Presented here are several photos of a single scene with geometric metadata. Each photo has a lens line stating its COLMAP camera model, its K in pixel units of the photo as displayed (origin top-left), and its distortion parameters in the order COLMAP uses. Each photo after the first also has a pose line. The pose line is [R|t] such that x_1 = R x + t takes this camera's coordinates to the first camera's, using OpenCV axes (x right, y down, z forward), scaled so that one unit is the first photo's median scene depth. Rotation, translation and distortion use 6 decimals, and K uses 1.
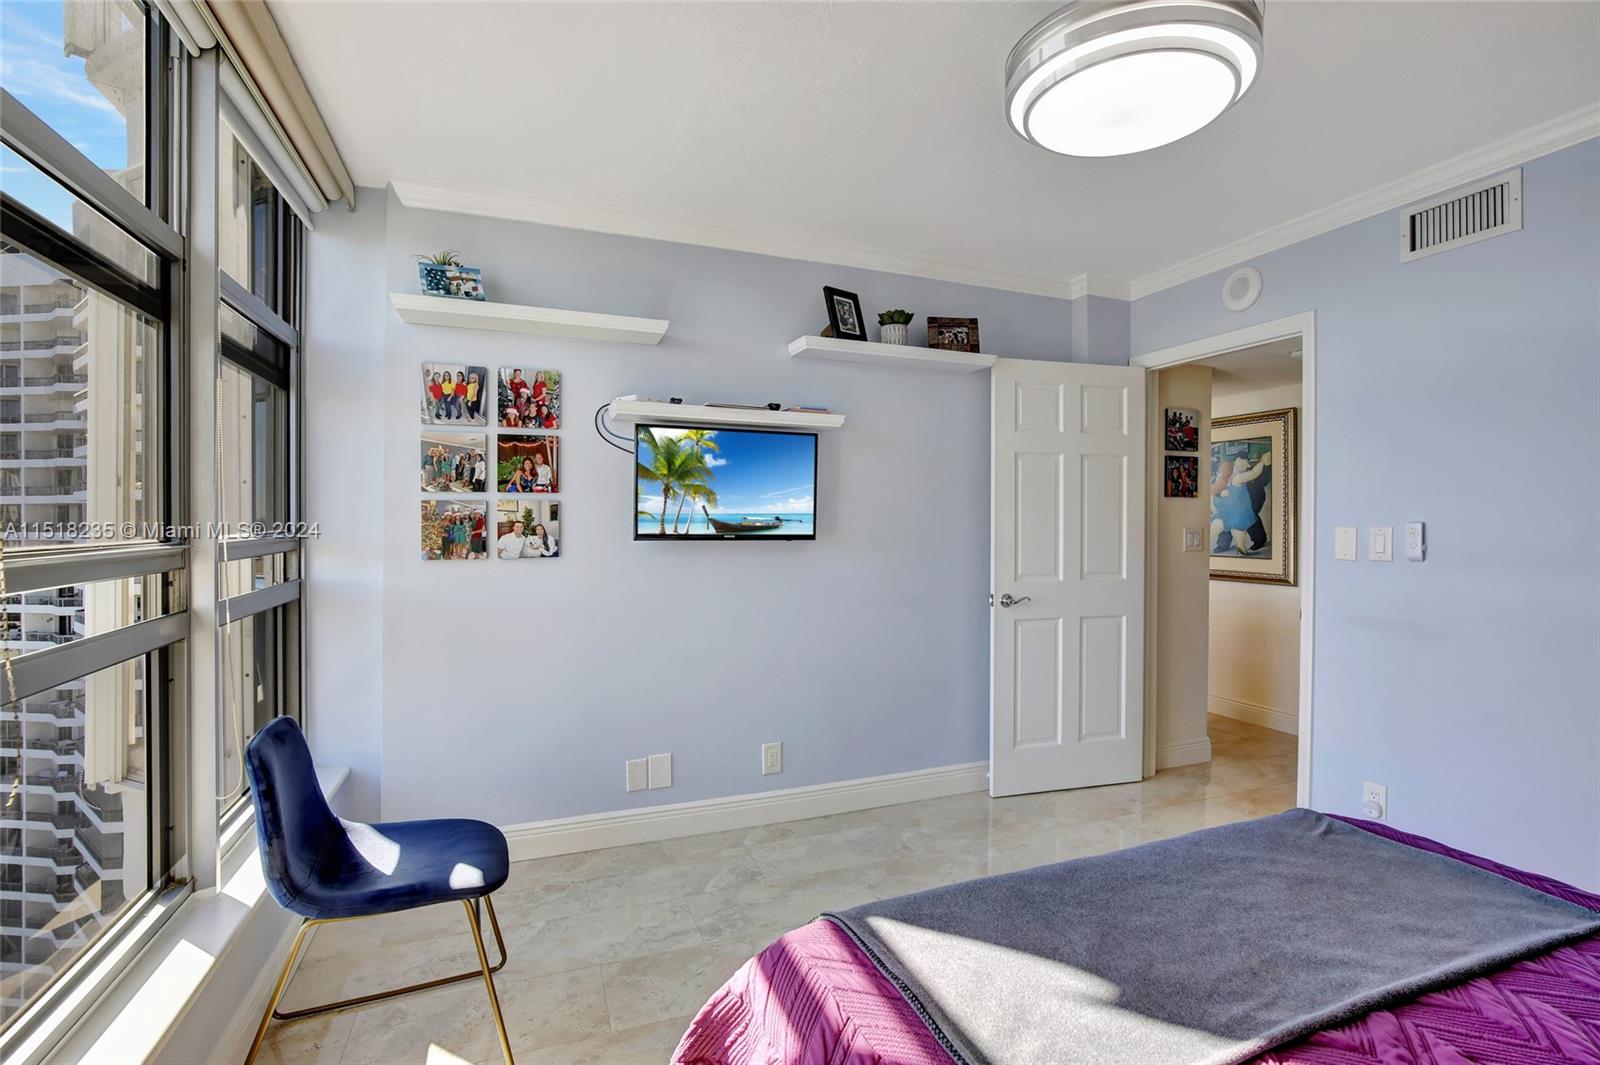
lens RADIAL K [[752.5, 0, 807.5], [0, 752.5, 530.7], [0, 0, 1]] dist [-0.033387, 0.000136]
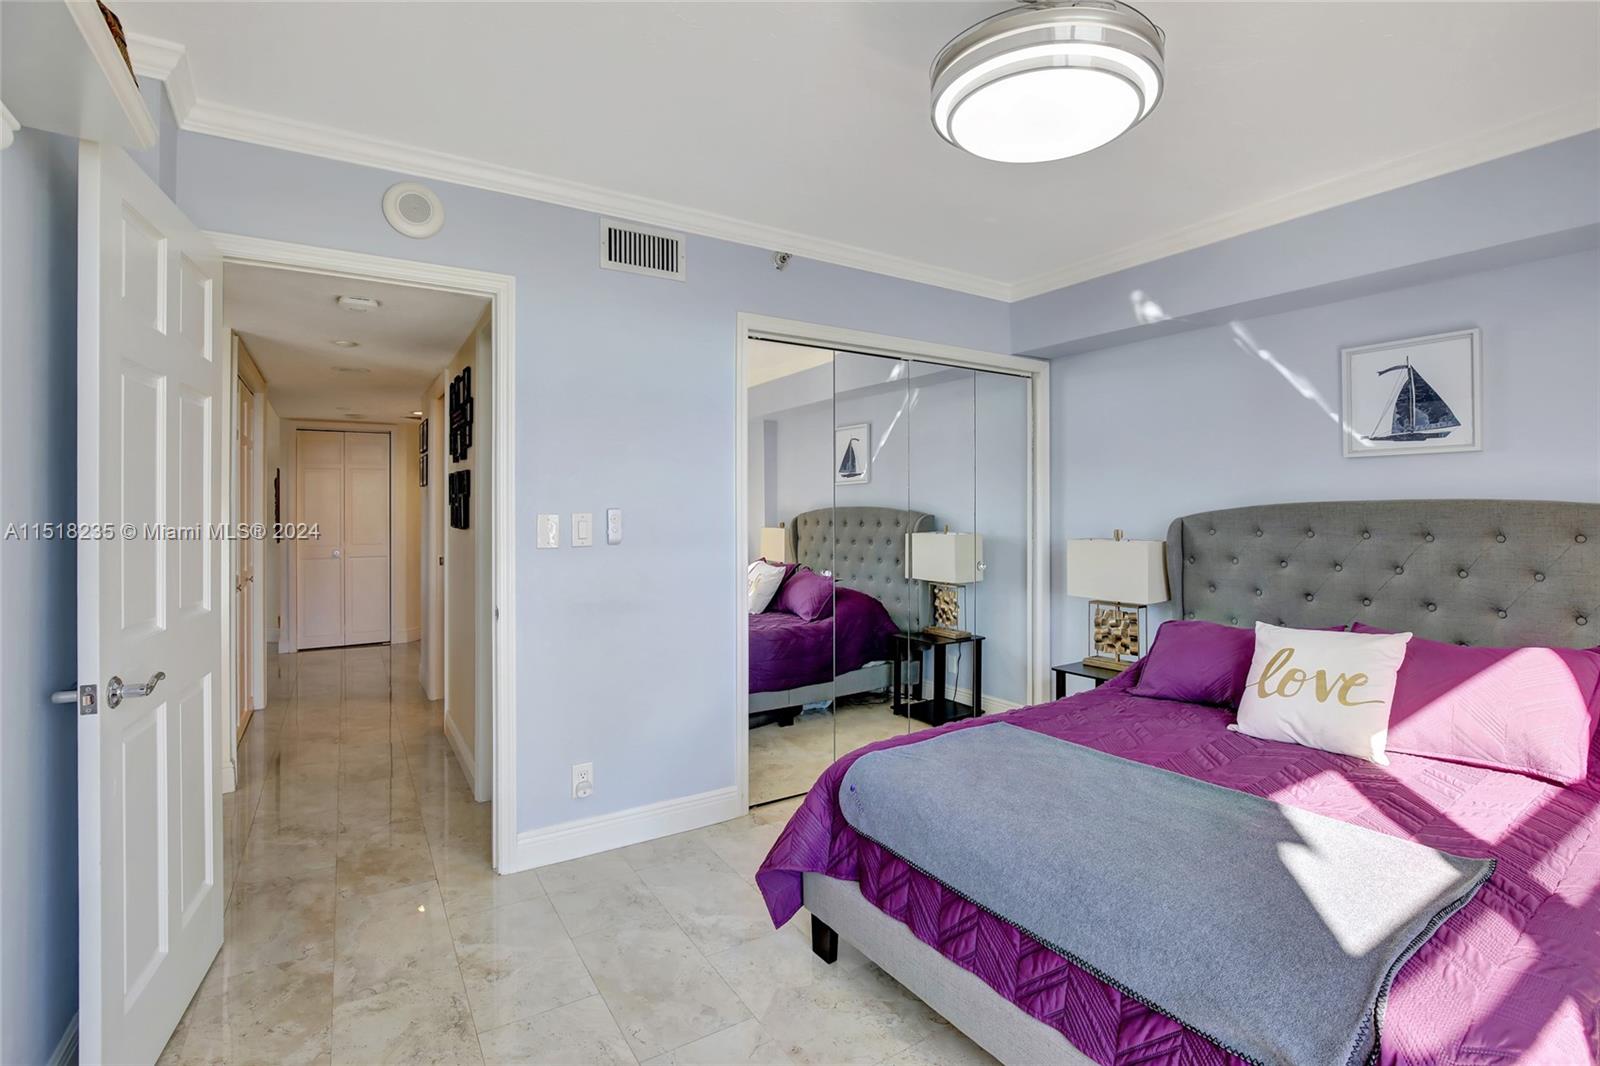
lens RADIAL K [[755.3, 0, 813.9], [0, 755.3, 506.6], [0, 0, 1]] dist [-0.039371, 0.009788]
pose [[-0.215201, -0.000667, 0.976570, -0.336781], [0.012530, 0.999916, 0.003444, -0.014929], [-0.976489, 0.012978, -0.215174, 0.958425]]
